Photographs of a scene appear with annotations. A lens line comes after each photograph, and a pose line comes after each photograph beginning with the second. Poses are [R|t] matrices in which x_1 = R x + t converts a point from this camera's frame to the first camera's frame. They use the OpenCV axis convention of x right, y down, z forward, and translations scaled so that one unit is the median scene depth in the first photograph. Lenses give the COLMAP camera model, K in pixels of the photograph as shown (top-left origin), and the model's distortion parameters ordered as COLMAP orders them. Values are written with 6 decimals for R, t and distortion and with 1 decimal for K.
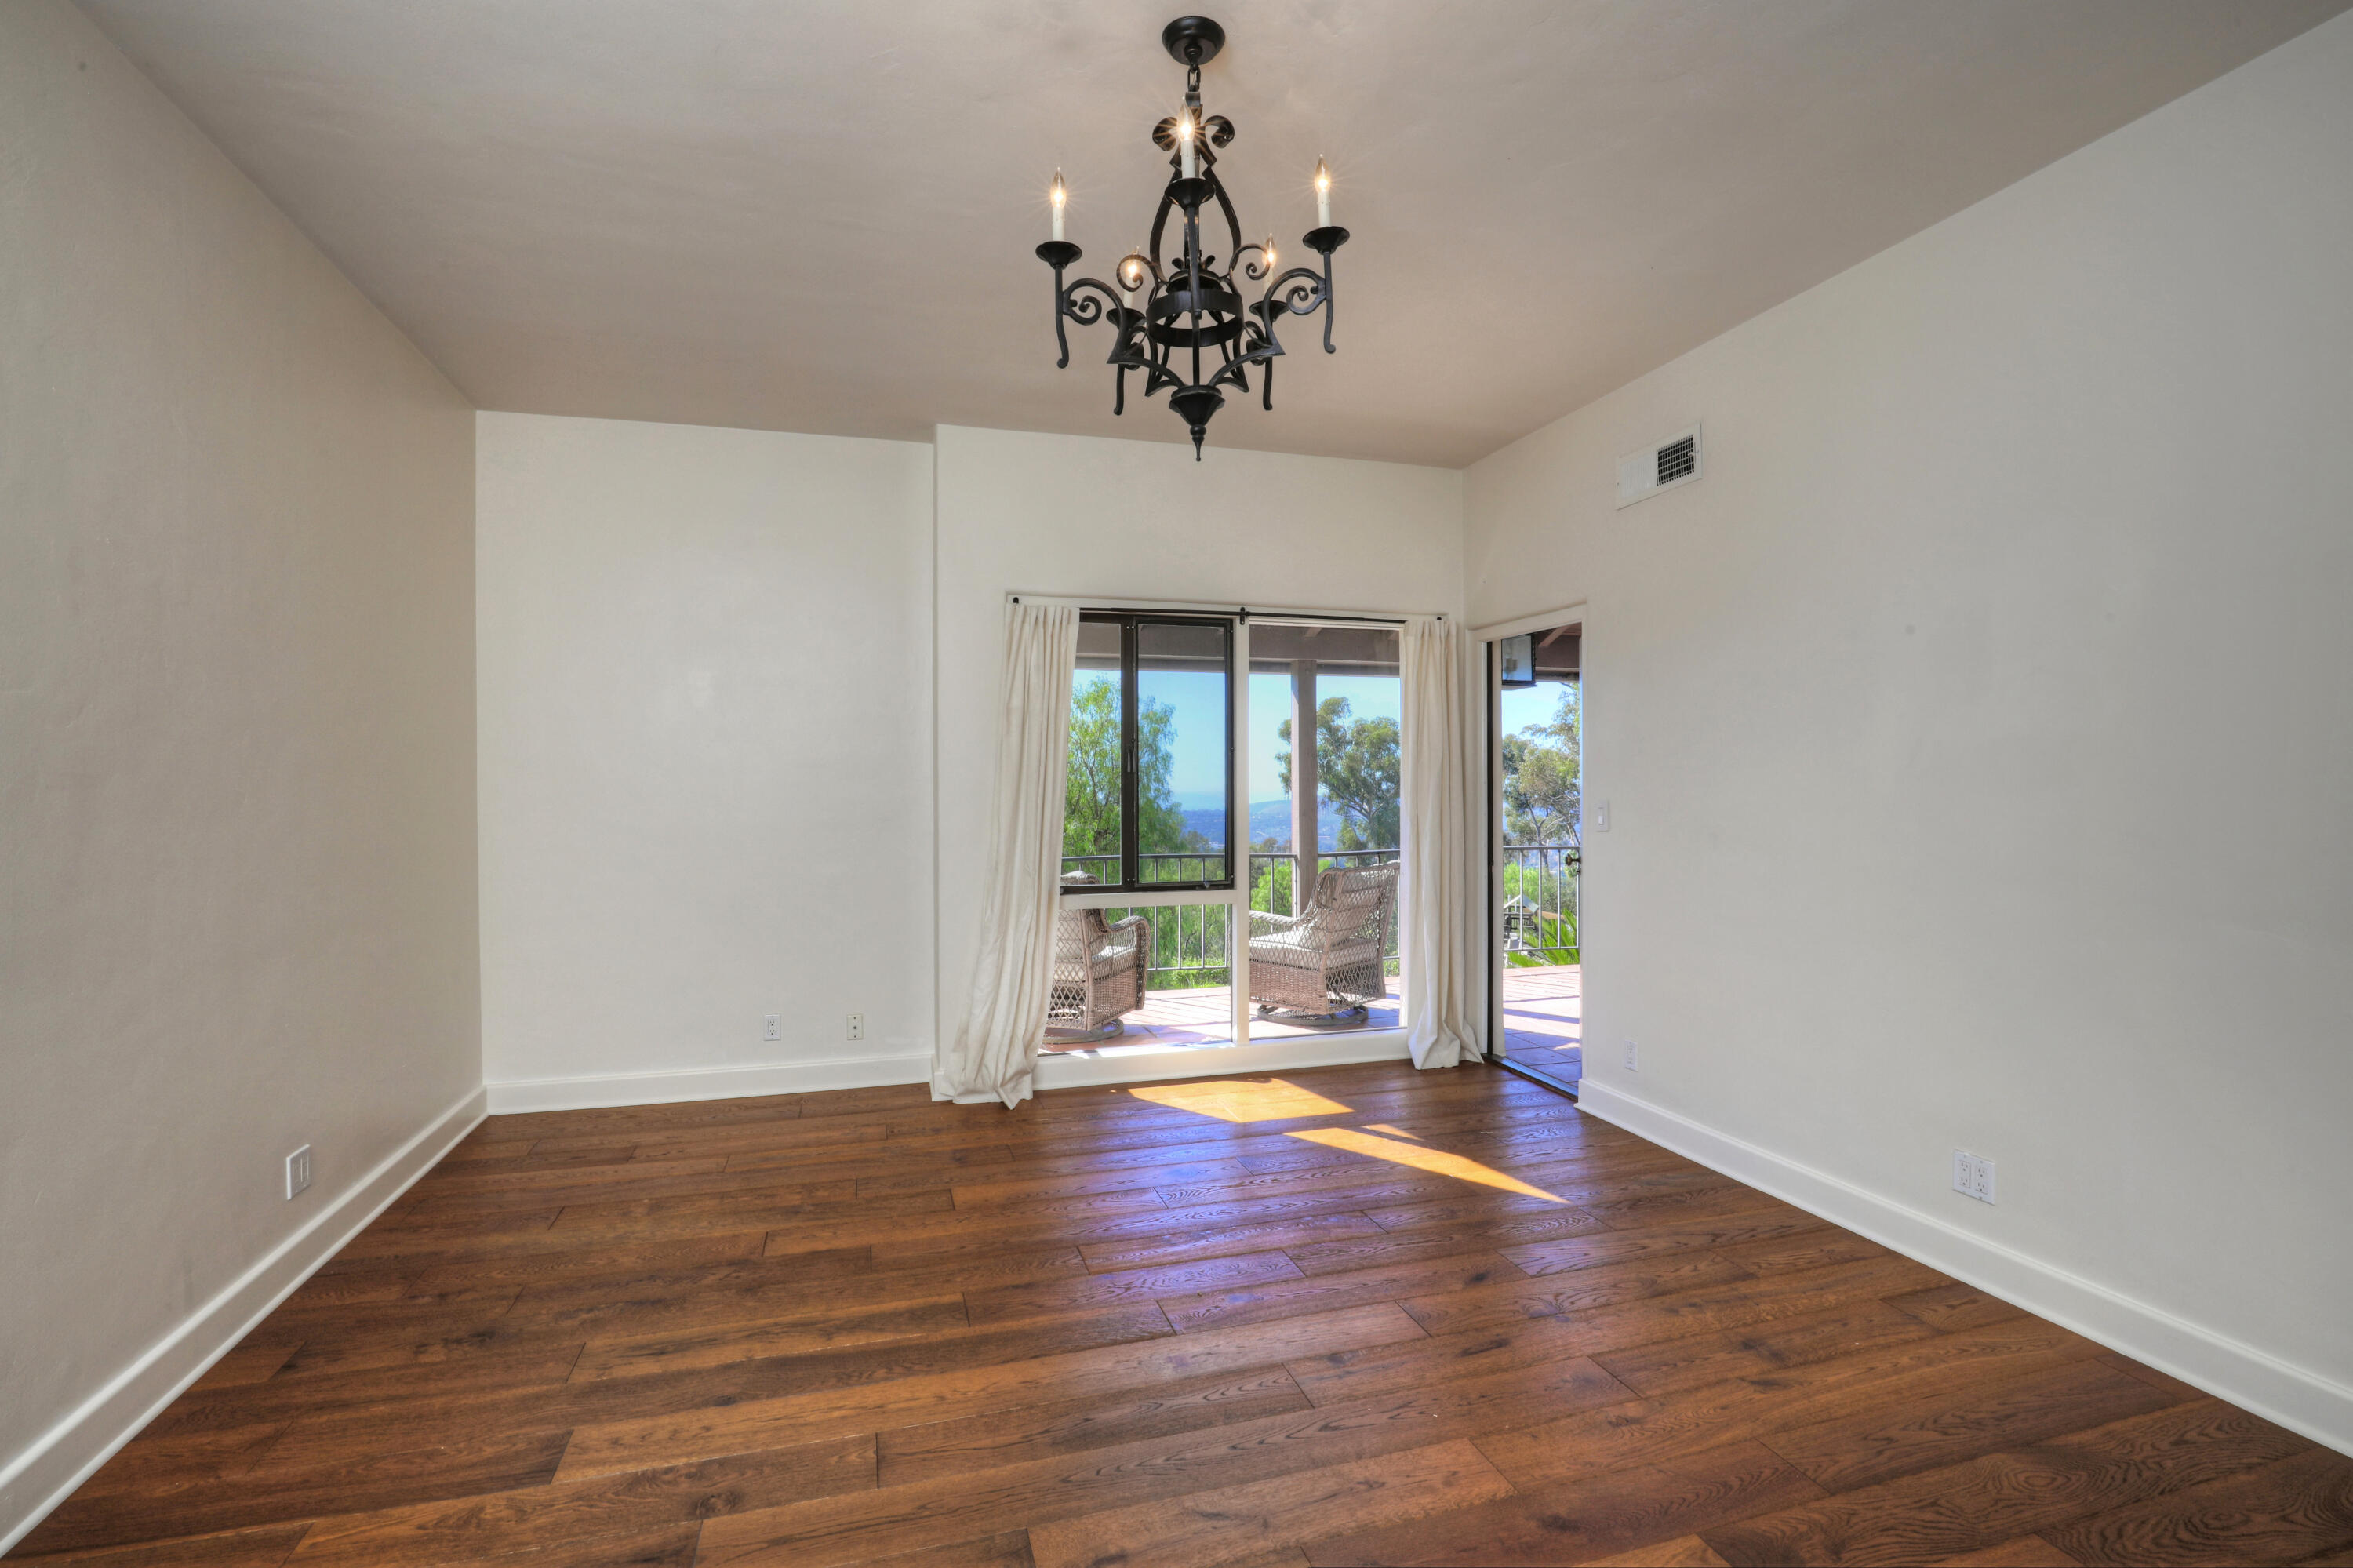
lens RADIAL K [[1059.1, 0, 1190.0], [0, 1059.1, 788.0], [0, 0, 1]] dist [-0.024884, 0.000298]
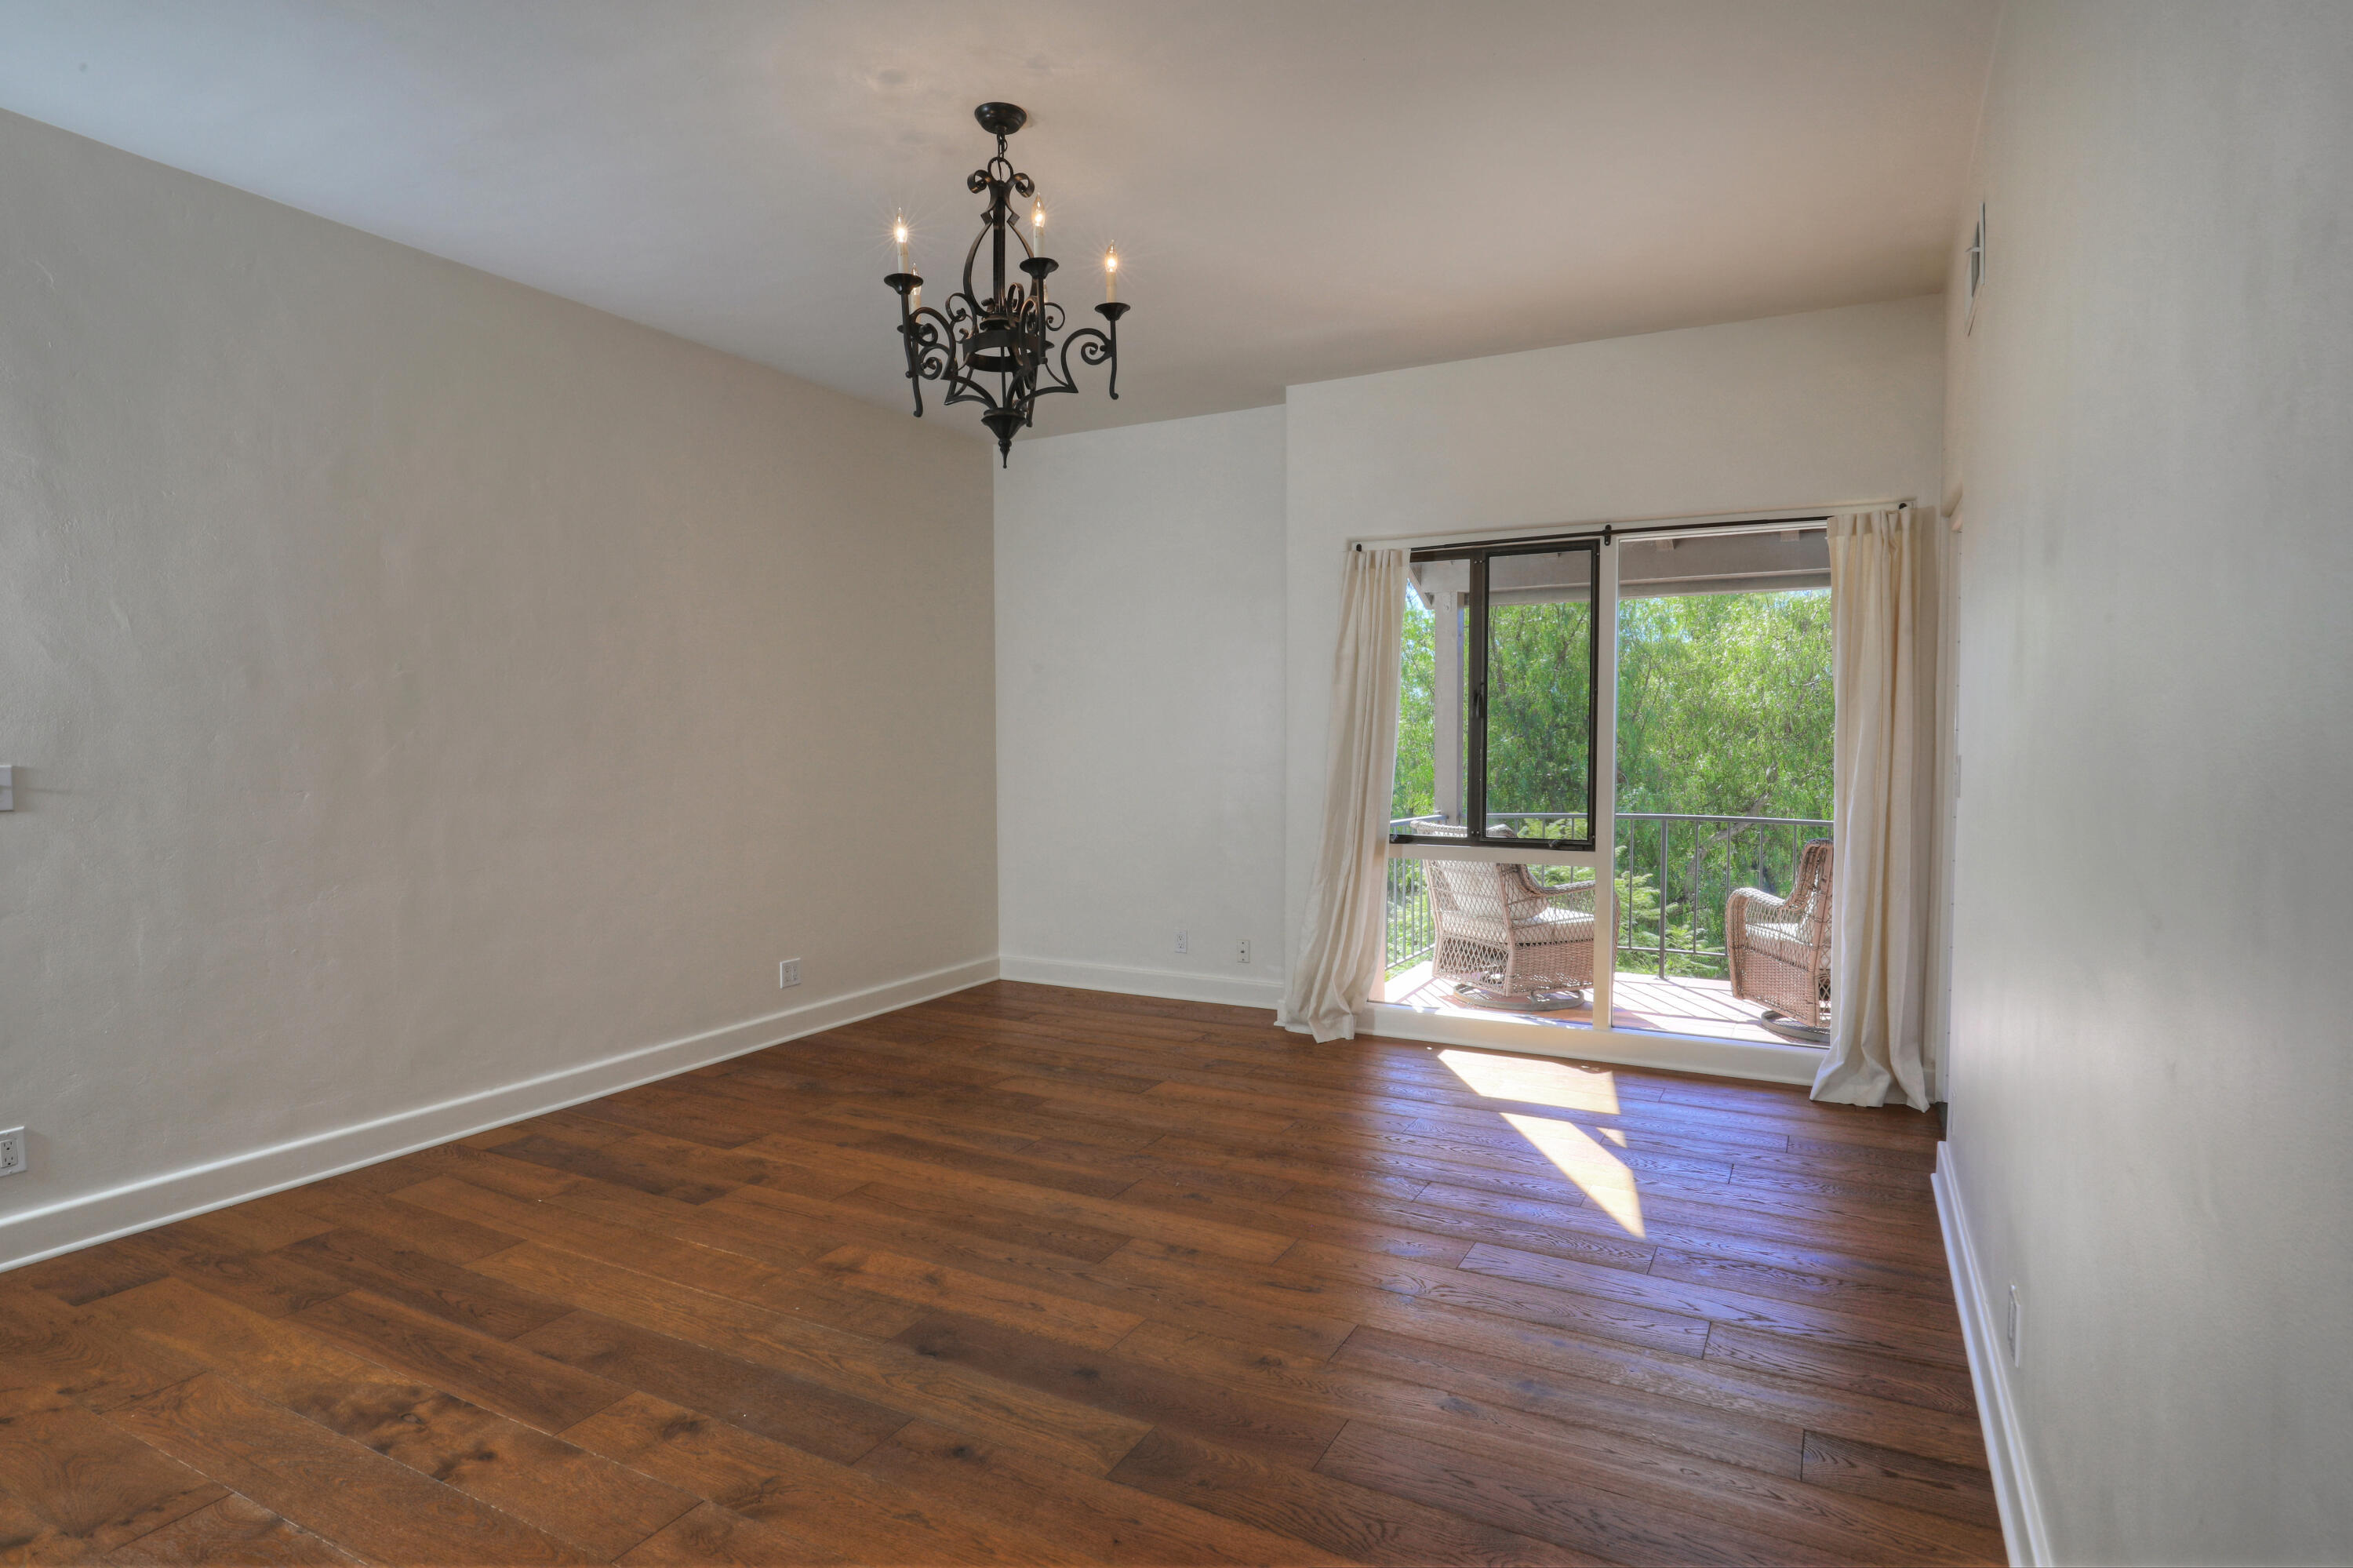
lens RADIAL K [[1200.2, 0, 1176.5], [0, 1200.2, 784.0], [0, 0, 1]] dist [-0.005344, -0.000365]
pose [[0.721347, 0.030470, -0.691903, 0.545811], [-0.003272, 0.999171, 0.040589, 0.001153], [0.692566, -0.027015, 0.720848, 0.056413]]
